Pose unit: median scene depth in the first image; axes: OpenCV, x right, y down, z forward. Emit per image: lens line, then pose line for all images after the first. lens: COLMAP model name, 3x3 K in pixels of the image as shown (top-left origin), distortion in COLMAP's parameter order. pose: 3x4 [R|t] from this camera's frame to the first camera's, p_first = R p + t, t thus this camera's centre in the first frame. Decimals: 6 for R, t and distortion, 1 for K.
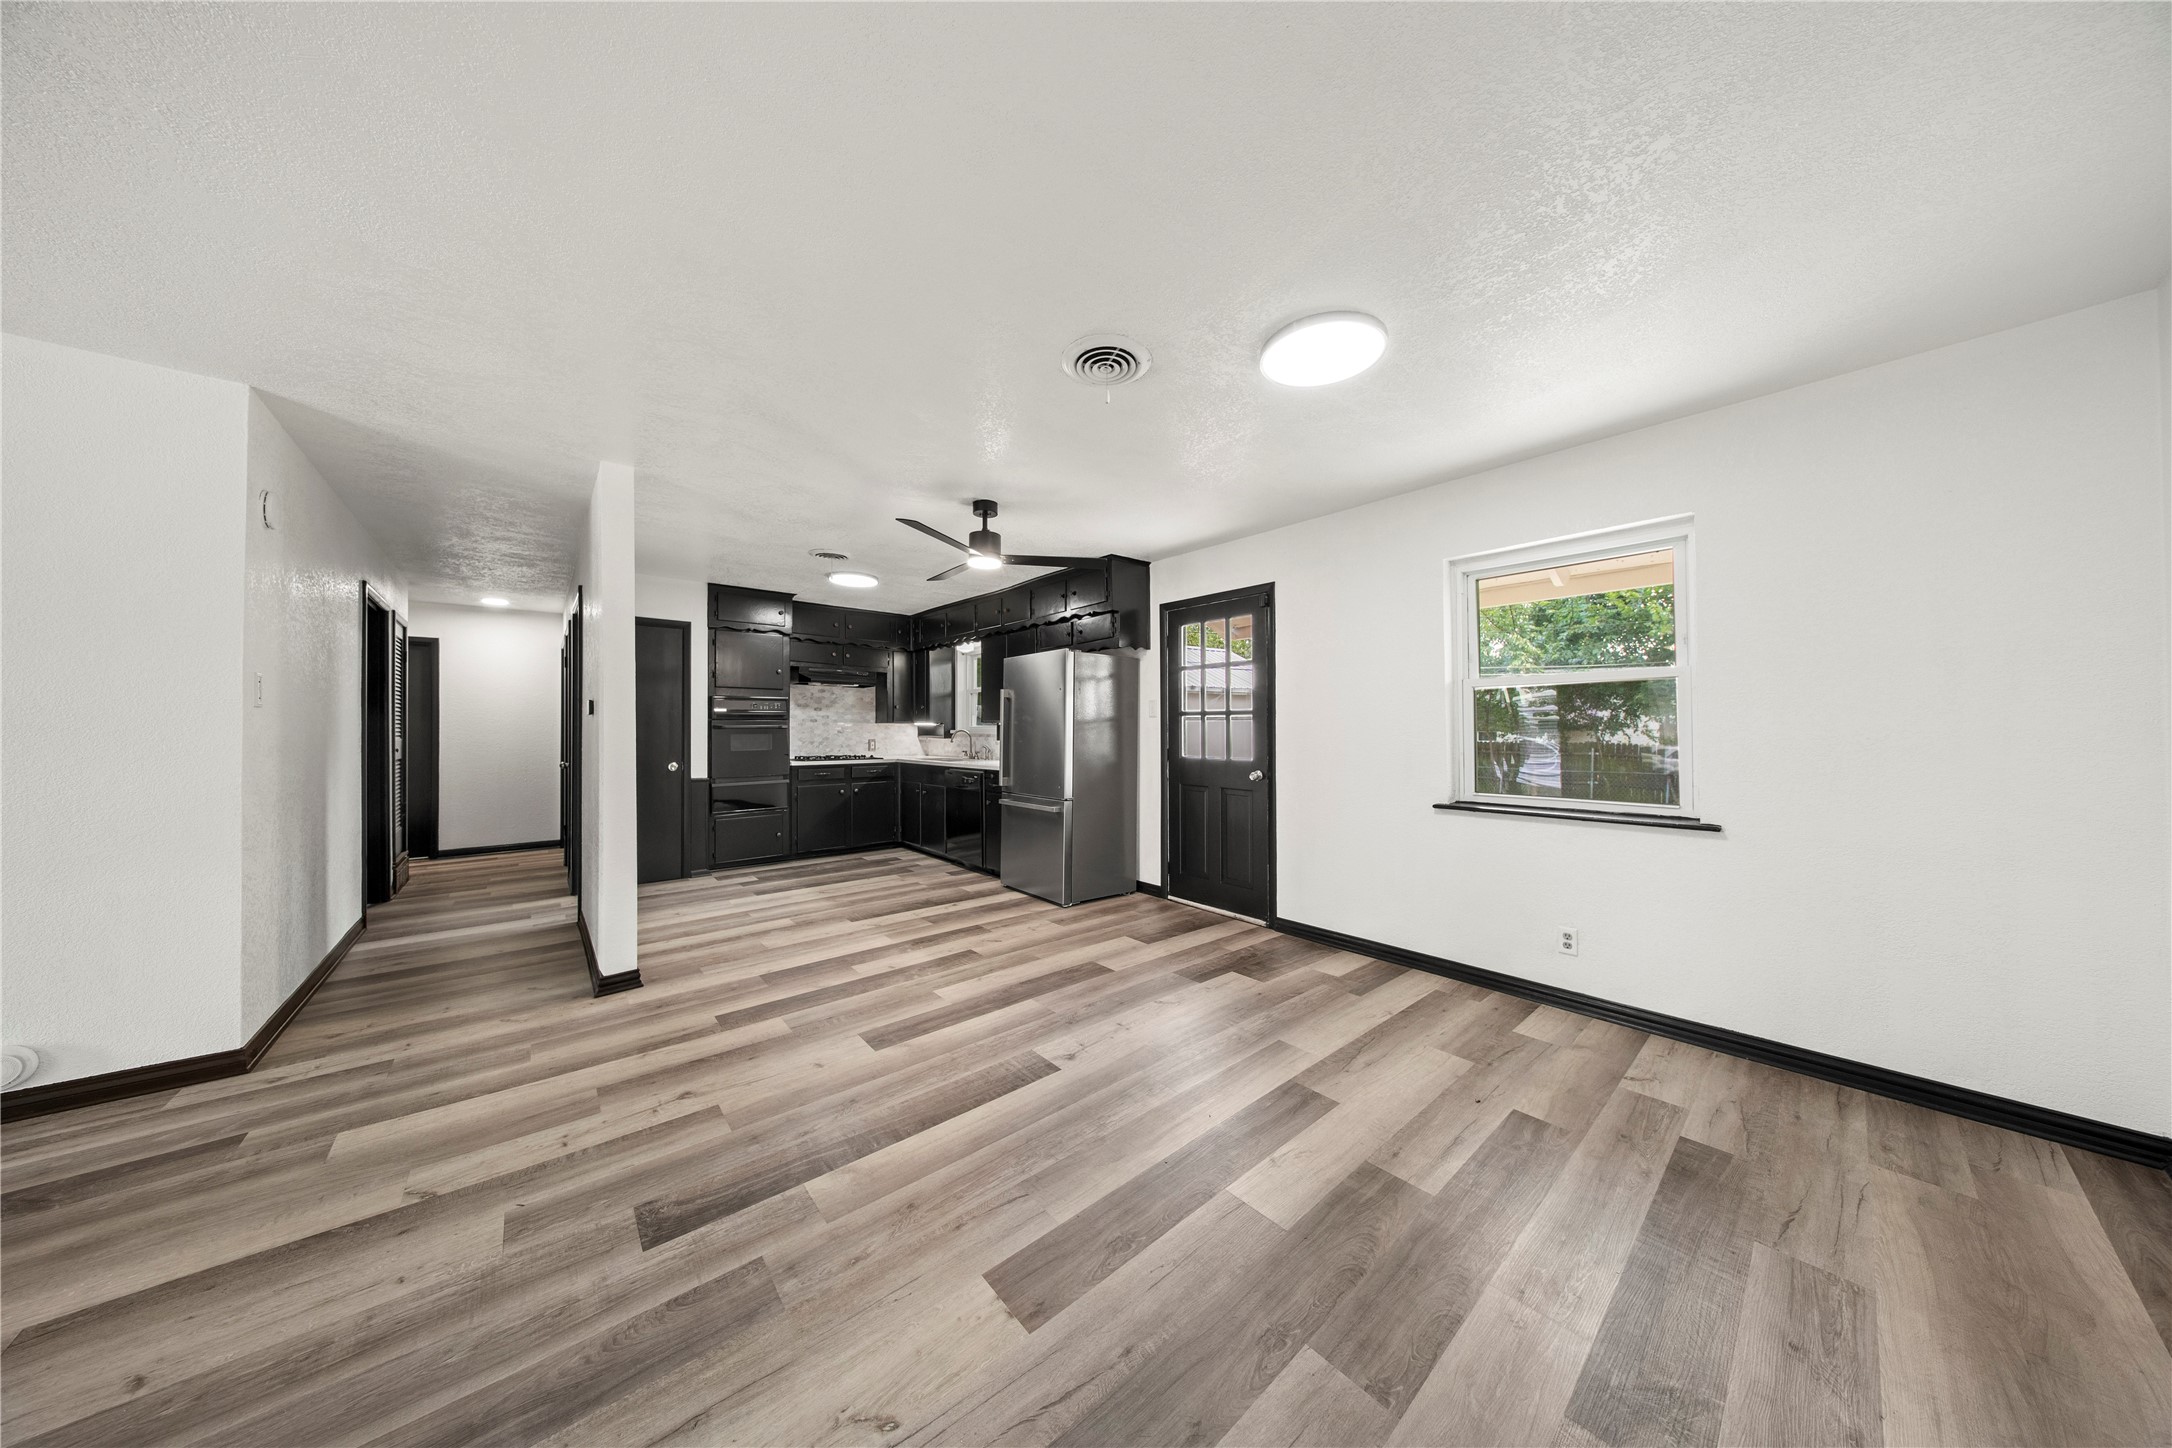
lens RADIAL K [[644.7, 0, 1087.0], [0, 644.7, 732.5], [0, 0, 1]] dist [0.011330, -0.004033]
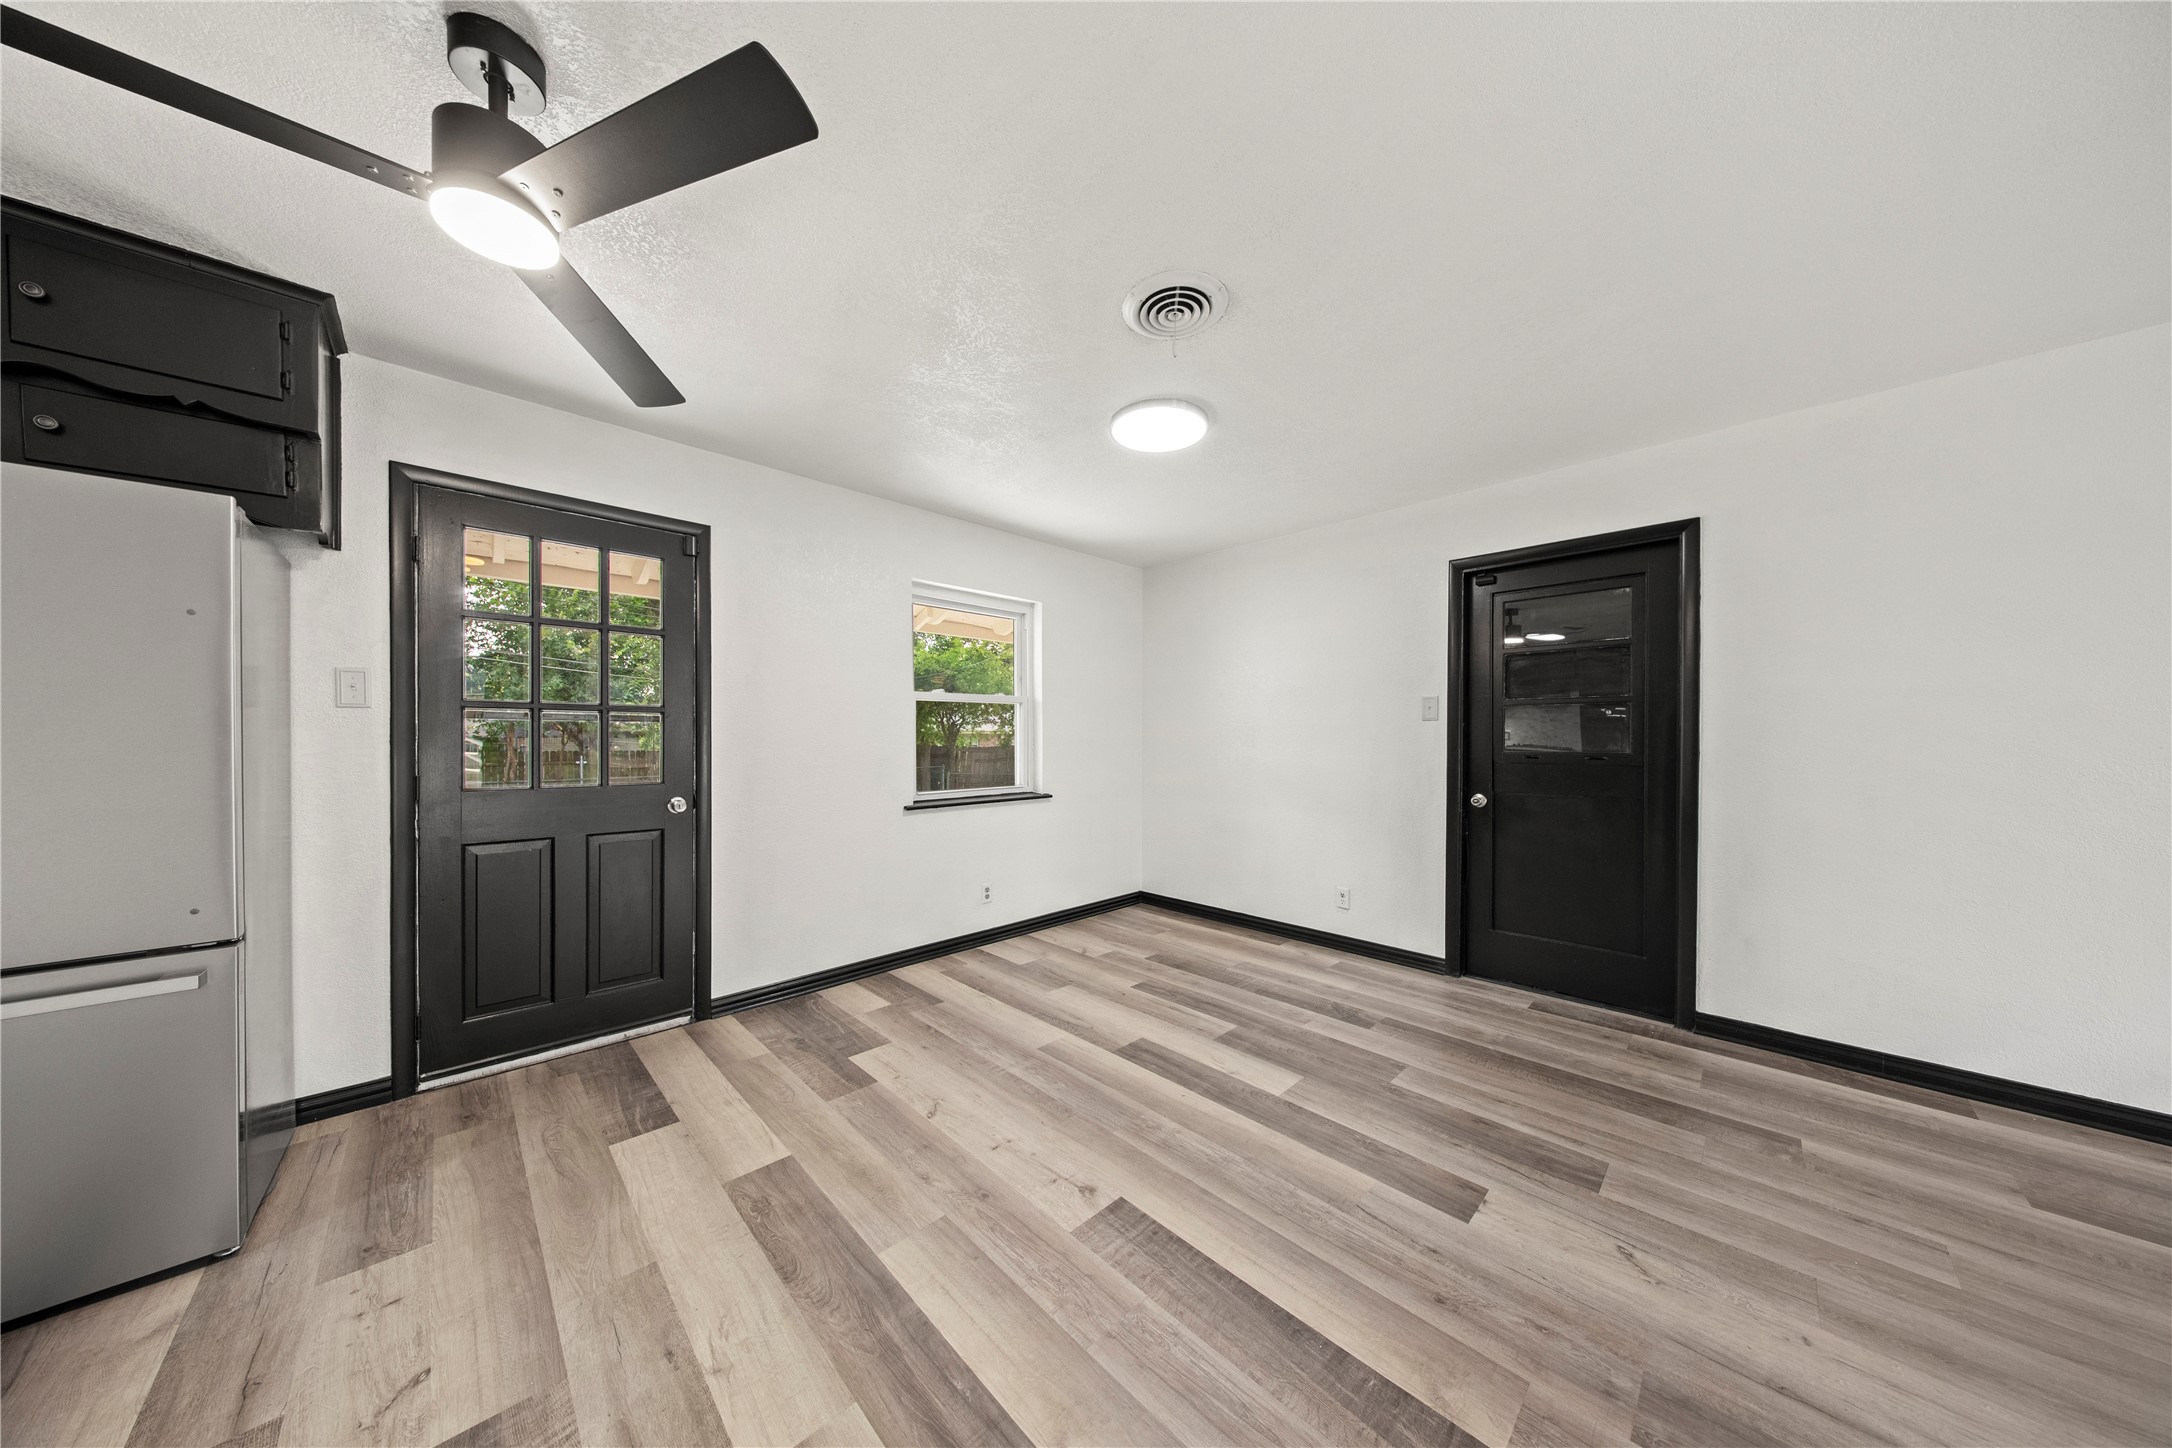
lens RADIAL K [[660.2, 0, 1088.3], [0, 660.2, 742.6], [0, 0, 1]] dist [0.010436, -0.004006]
pose [[-0.068533, -0.010763, 0.997591, -0.657811], [0.002131, 0.999938, 0.010935, -0.005394], [-0.997647, 0.002875, -0.068505, 0.907412]]
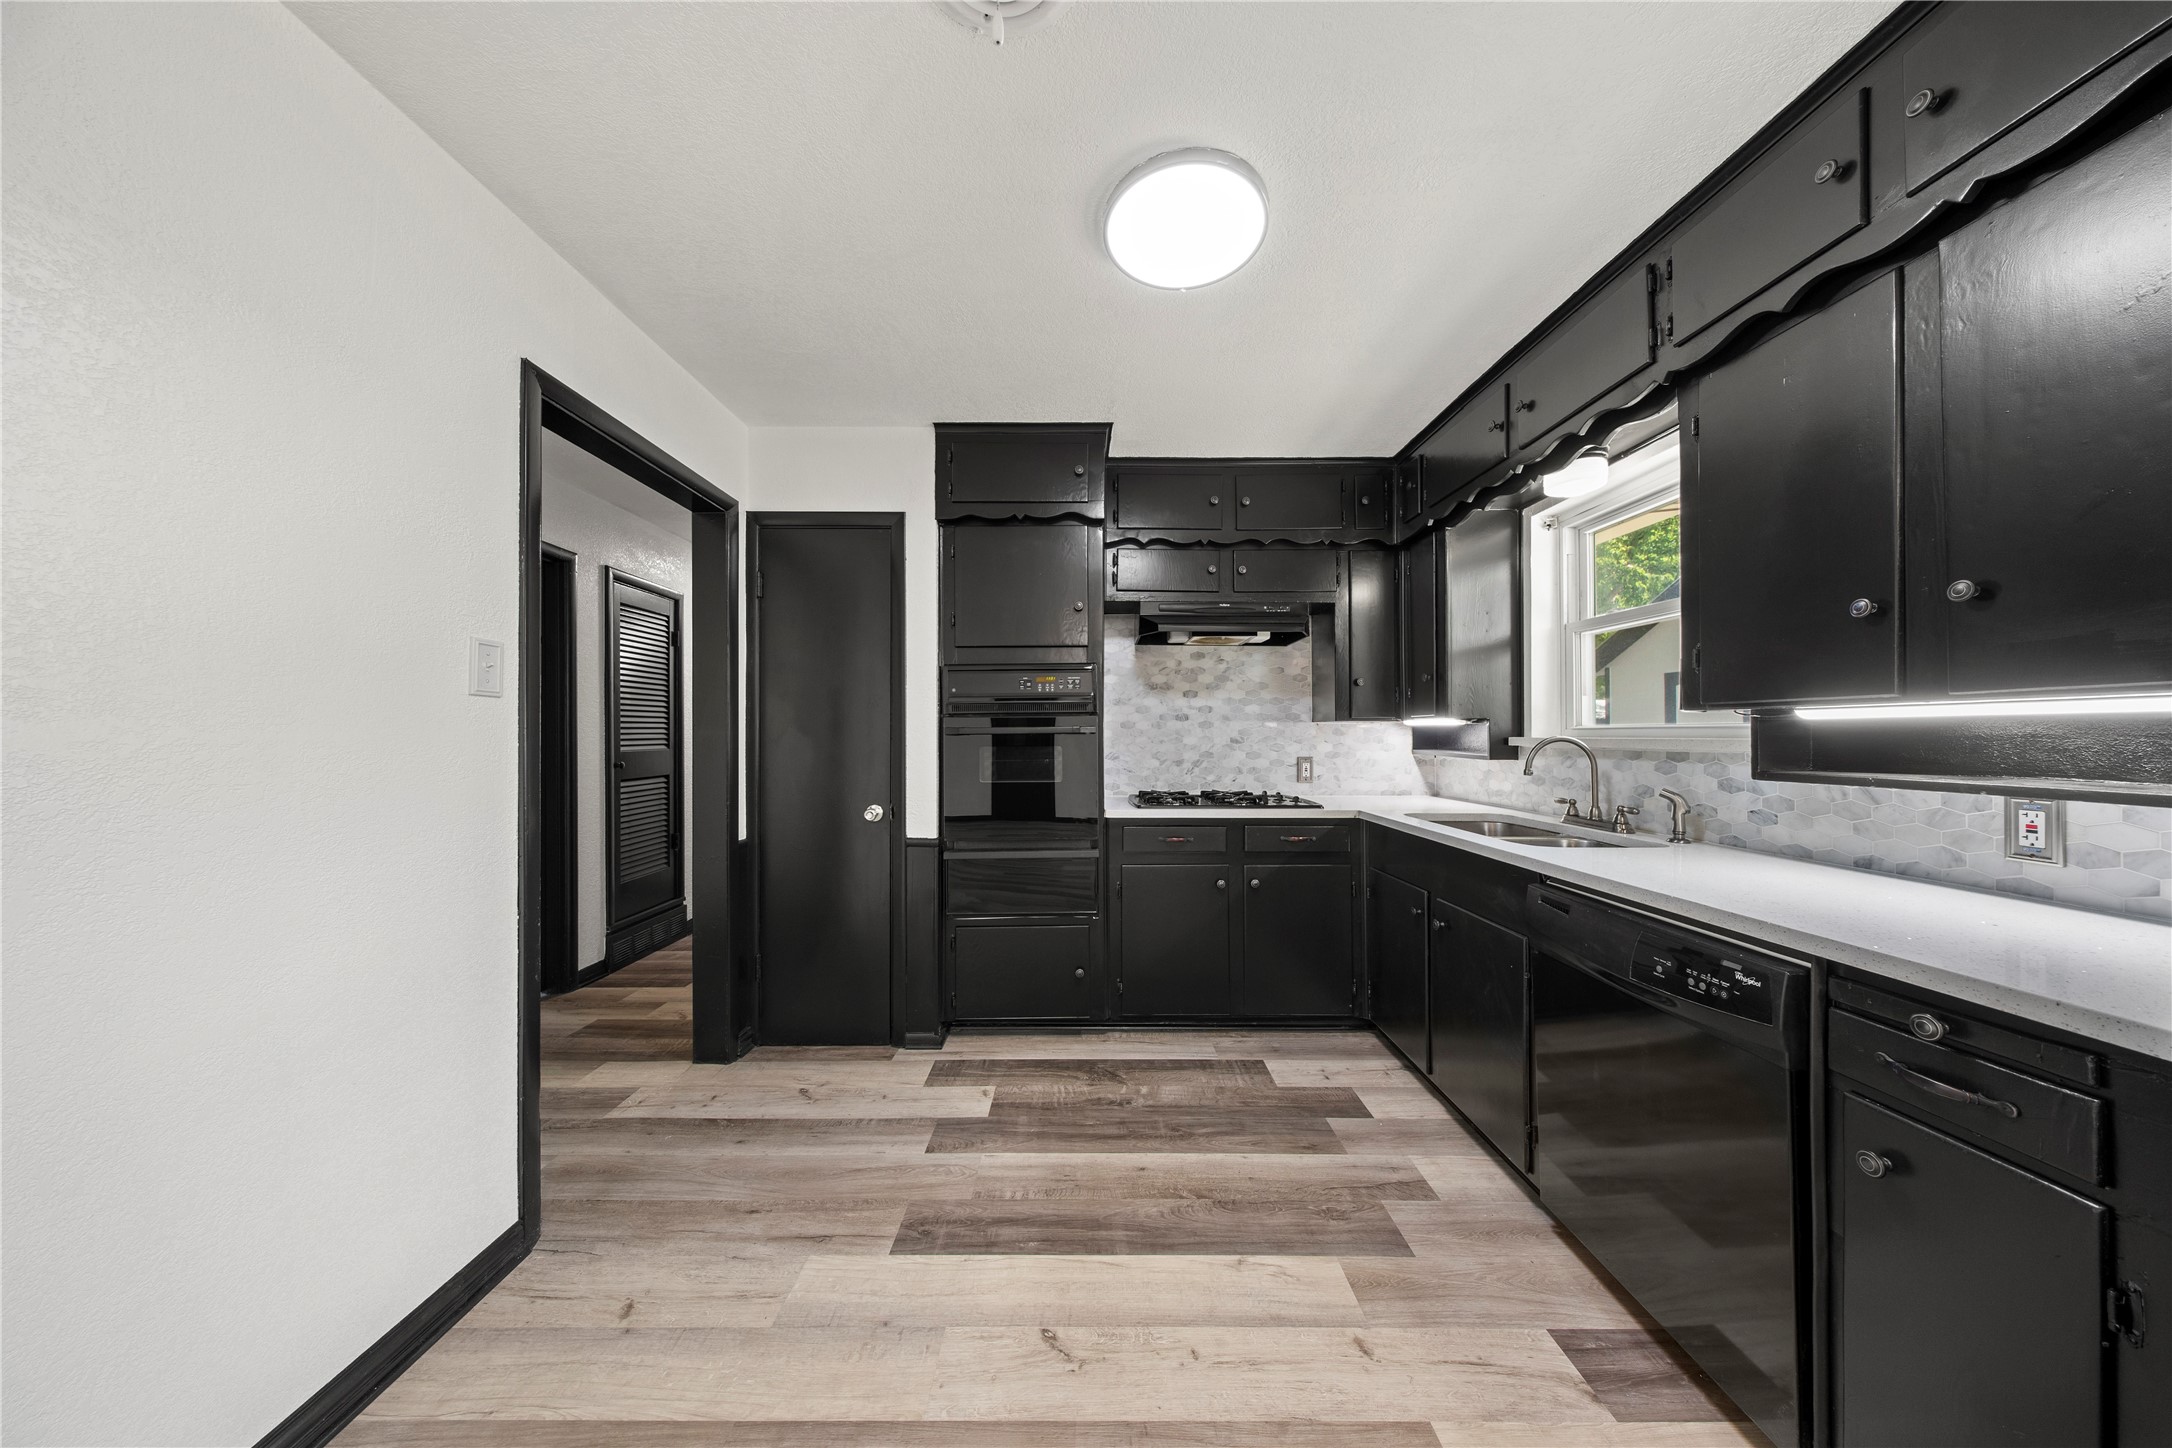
lens RADIAL K [[653.4, 0, 1088.3], [0, 653.4, 735.2], [0, 0, 1]] dist [0.010346, -0.004074]
pose [[0.760202, -0.001478, -0.649686, -0.376092], [0.000300, 0.999998, -0.001923, -0.009572], [0.649687, 0.001267, 0.760201, 1.390229]]
